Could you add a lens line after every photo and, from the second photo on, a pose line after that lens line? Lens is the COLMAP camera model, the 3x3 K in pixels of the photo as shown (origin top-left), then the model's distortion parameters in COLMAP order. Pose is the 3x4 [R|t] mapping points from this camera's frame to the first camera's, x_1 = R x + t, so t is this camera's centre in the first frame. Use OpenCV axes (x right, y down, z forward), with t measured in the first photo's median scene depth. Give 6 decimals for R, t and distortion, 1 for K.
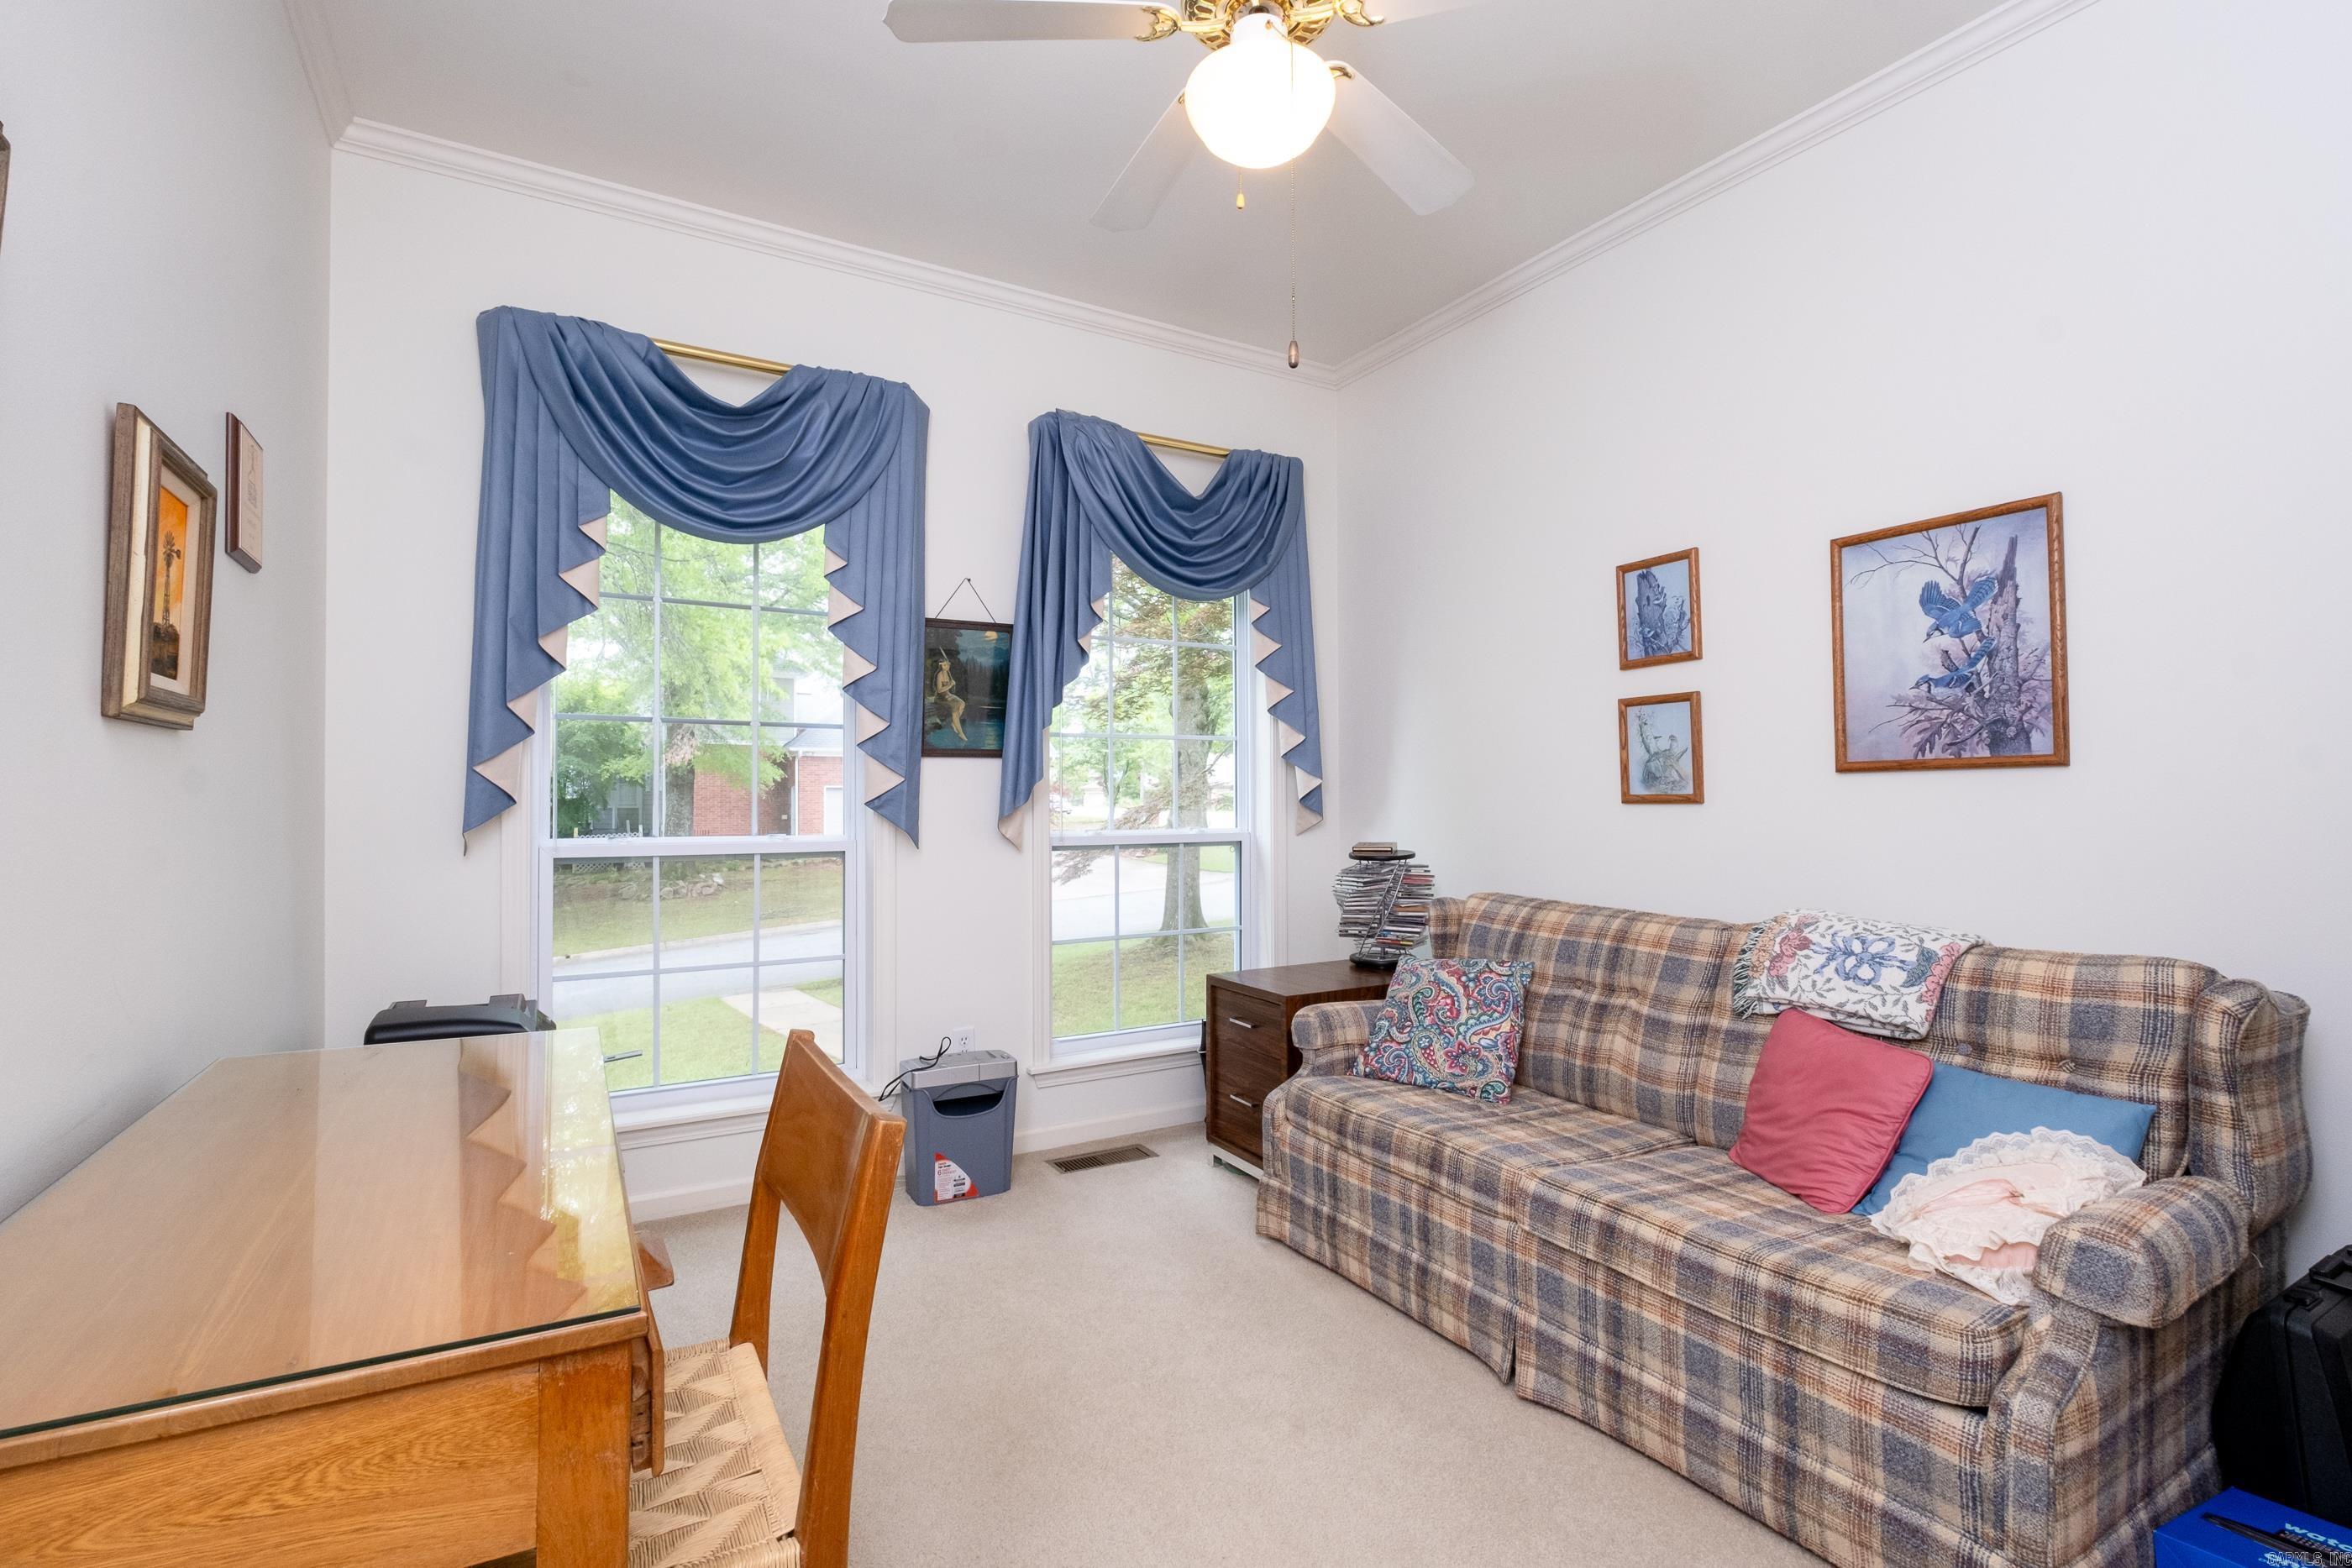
lens RADIAL K [[1068.1, 0, 1176.0], [0, 1068.1, 784.0], [0, 0, 1]] dist [-0.001020, -0.000249]
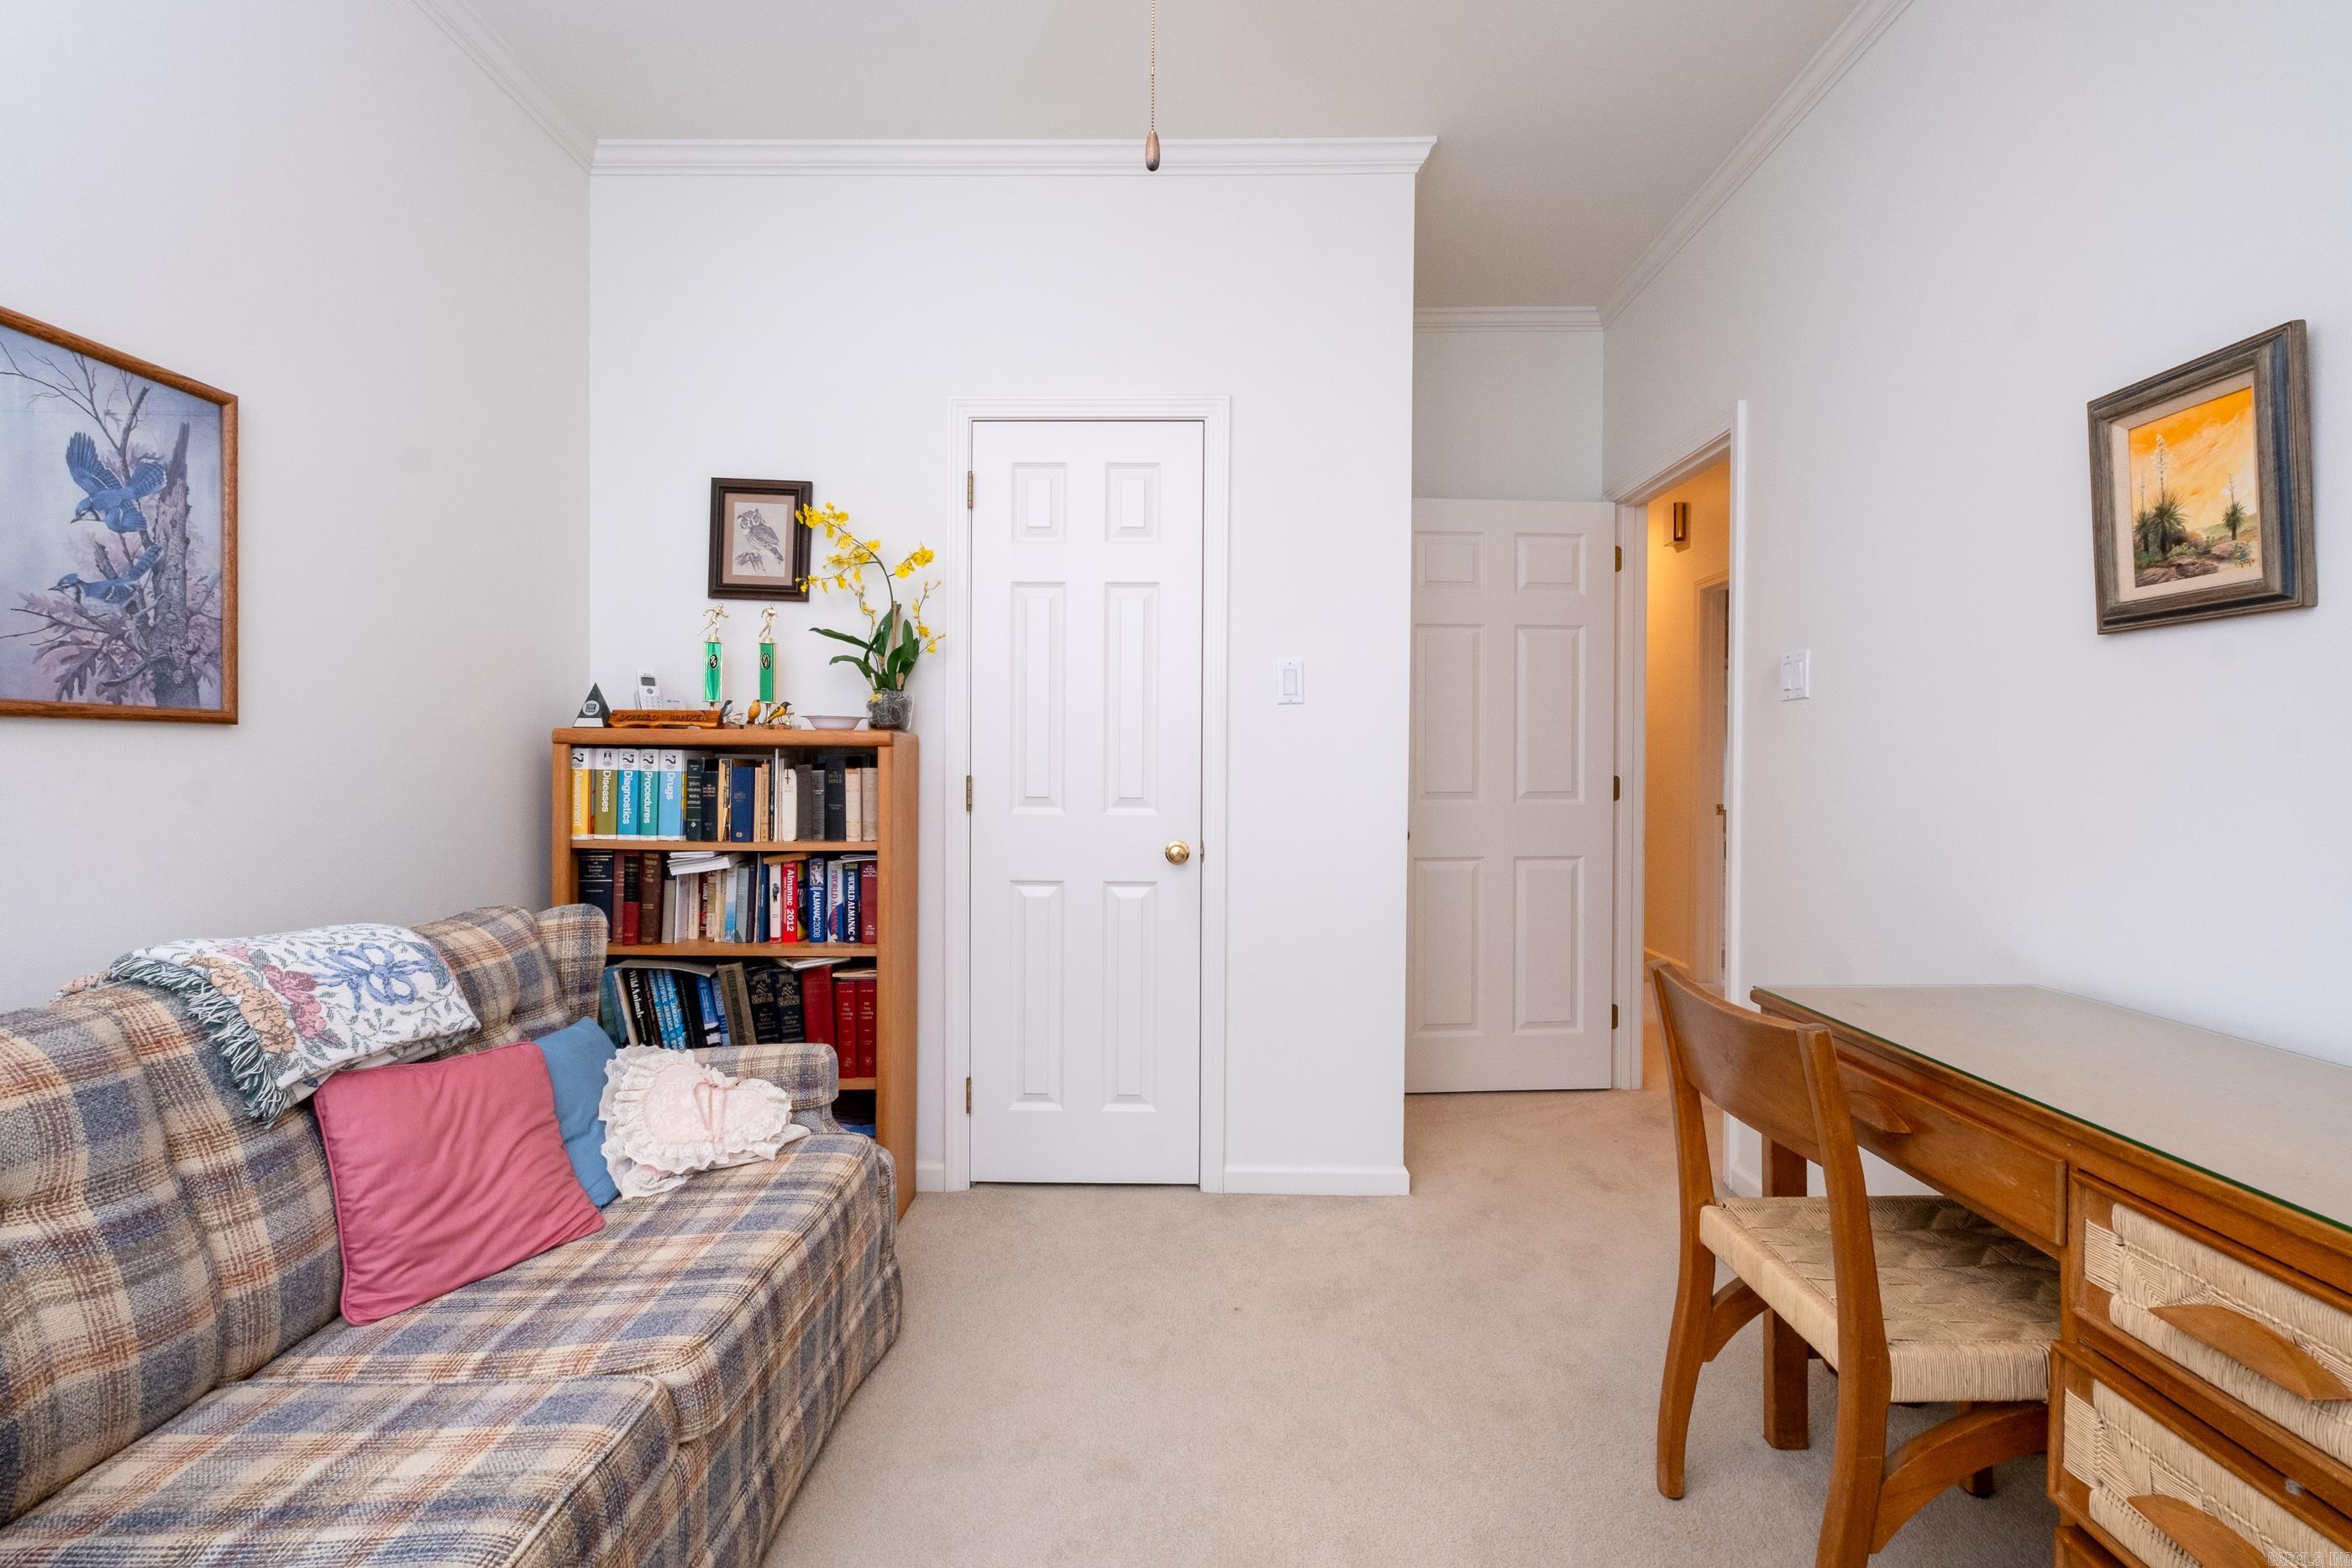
lens RADIAL K [[1068.1, 0, 1176.0], [0, 1068.1, 784.0], [0, 0, 1]] dist [-0.001020, -0.000249]
pose [[-0.853146, -0.008327, 0.521606, -0.222112], [-0.009192, 0.999957, 0.000929, 0.020317], [-0.521592, -0.004002, -0.853186, 1.260736]]
